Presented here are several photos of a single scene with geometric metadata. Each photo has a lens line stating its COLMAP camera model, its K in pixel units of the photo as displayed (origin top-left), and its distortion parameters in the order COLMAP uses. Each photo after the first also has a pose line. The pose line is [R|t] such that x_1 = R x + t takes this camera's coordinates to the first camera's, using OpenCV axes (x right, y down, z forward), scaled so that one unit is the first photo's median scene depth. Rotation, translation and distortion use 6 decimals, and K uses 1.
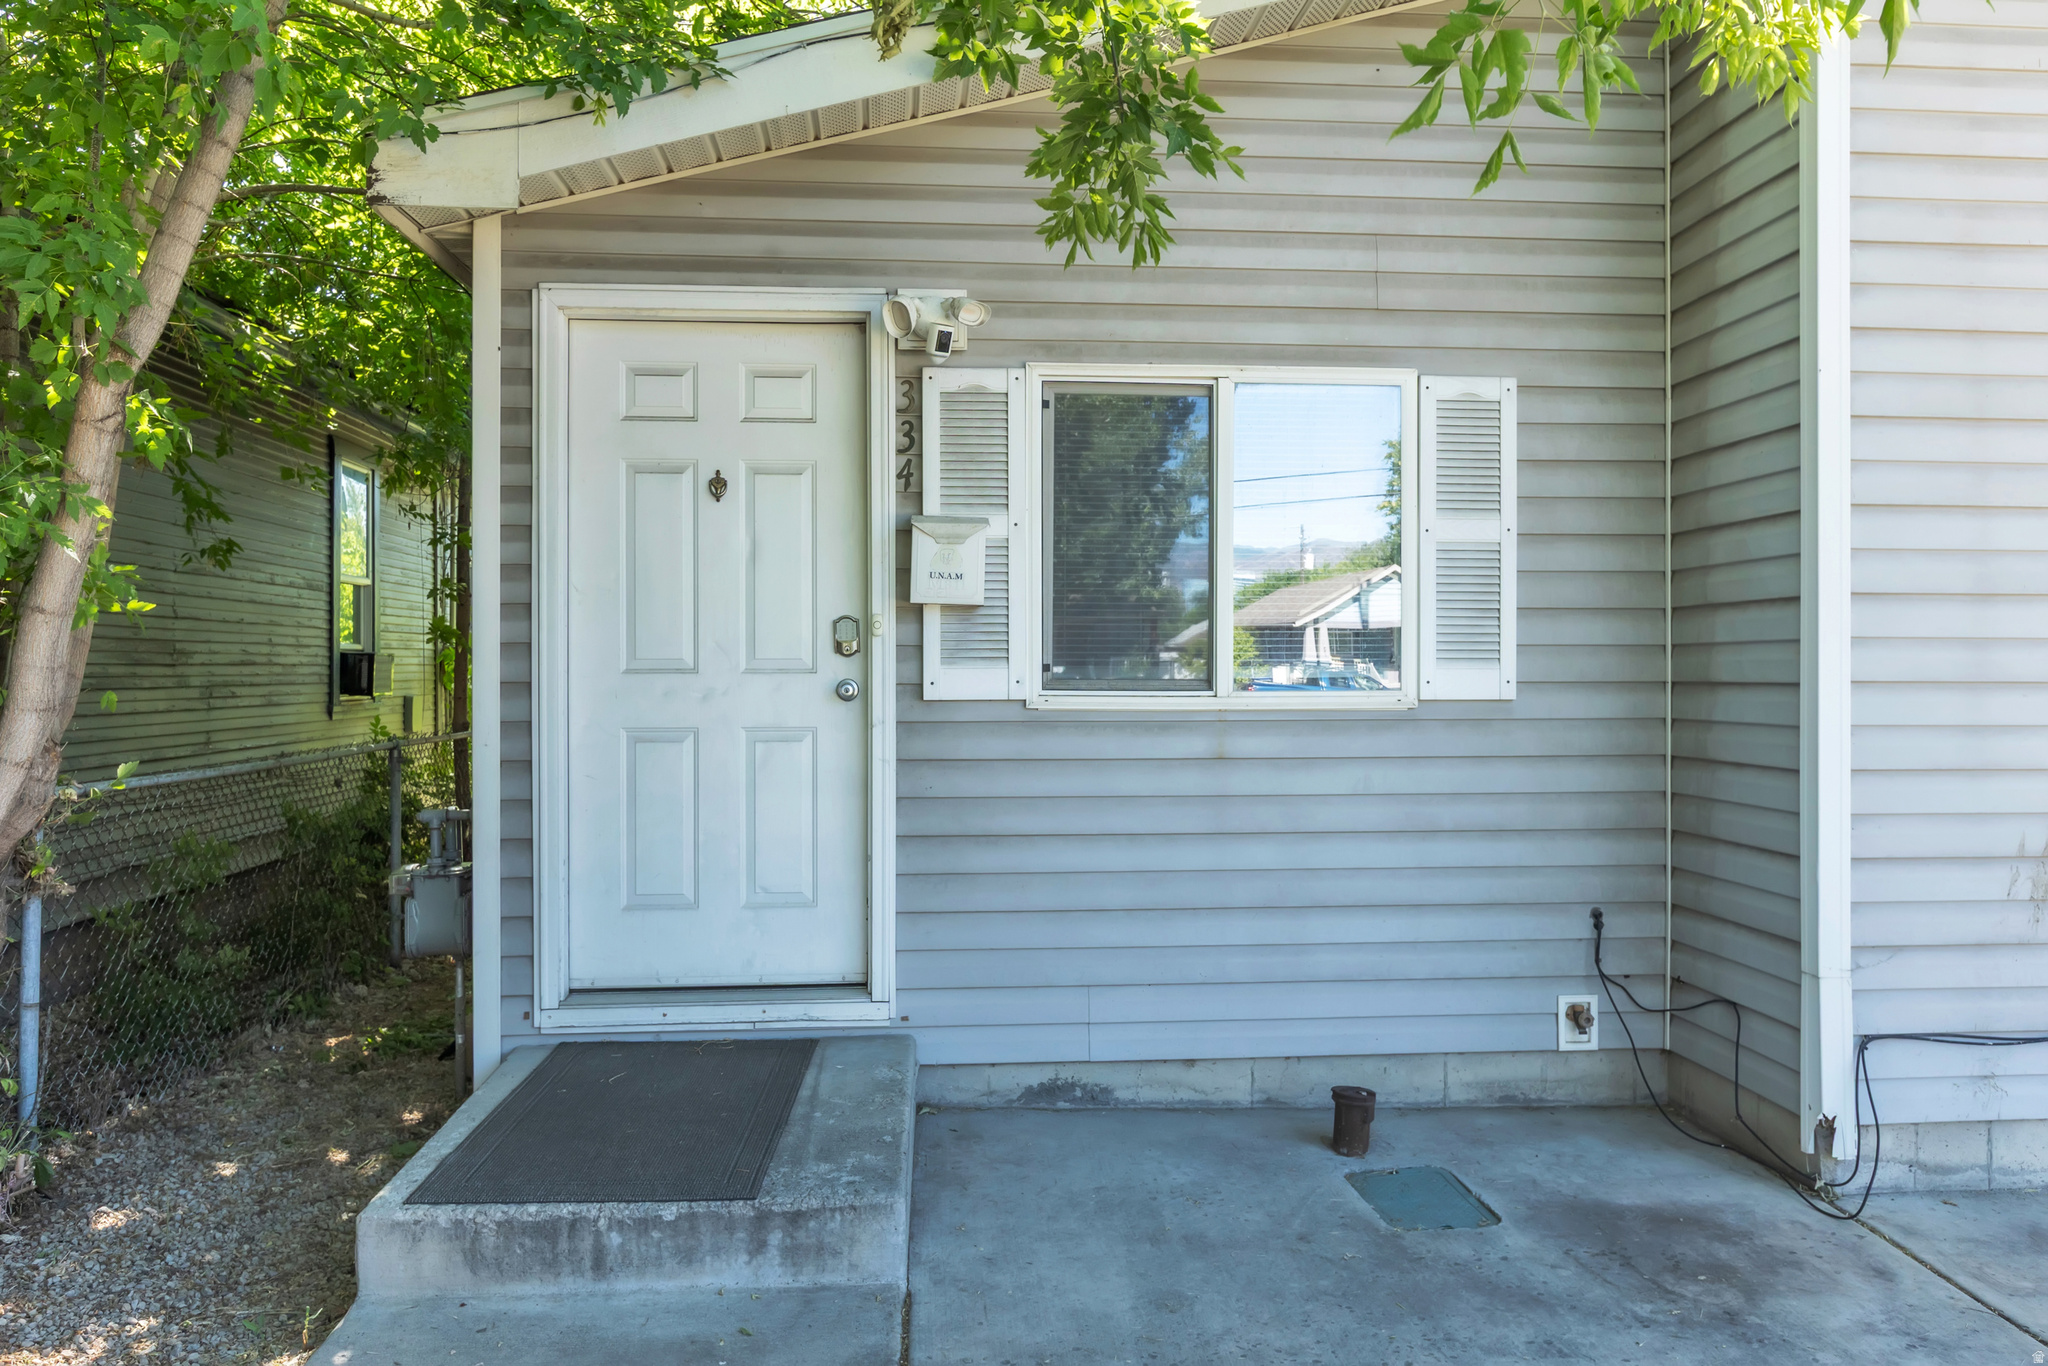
lens RADIAL K [[1424.0, 0, 1024.0], [0, 1424.0, 683.0], [0, 0, 1]] dist [0.000869, -0.000537]
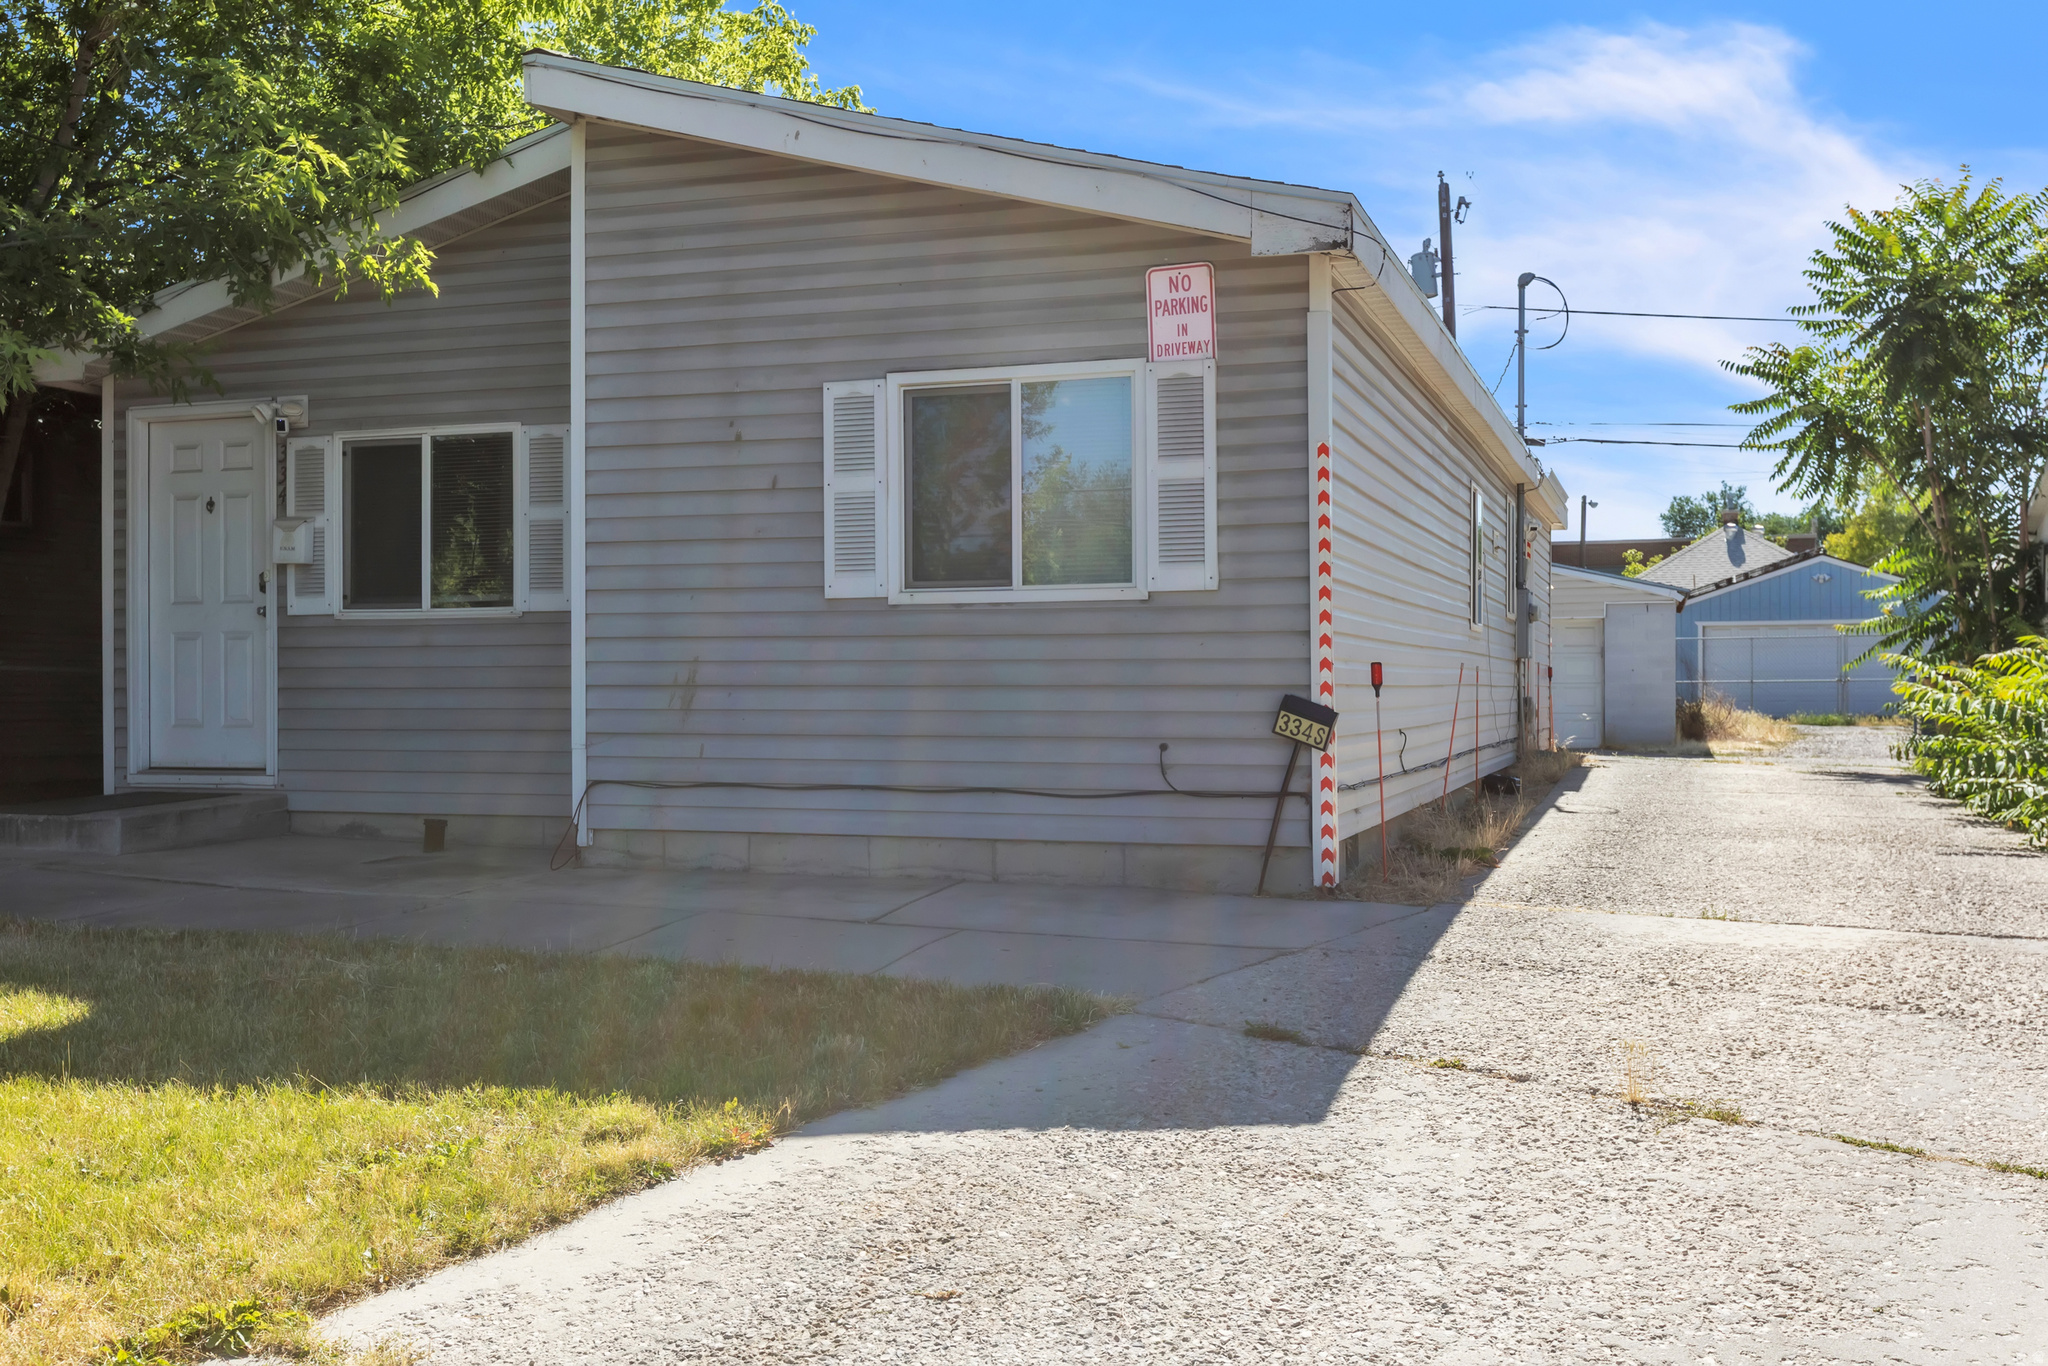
lens RADIAL K [[1935.6, 0, 1024.0], [0, 1935.6, 683.0], [0, 0, 1]] dist [-0.002391, 0.002360]
pose [[0.919135, -0.002834, -0.393933, 1.822654], [0.001802, 0.999994, -0.002990, 0.110376], [0.393939, 0.002039, 0.919134, -0.959408]]
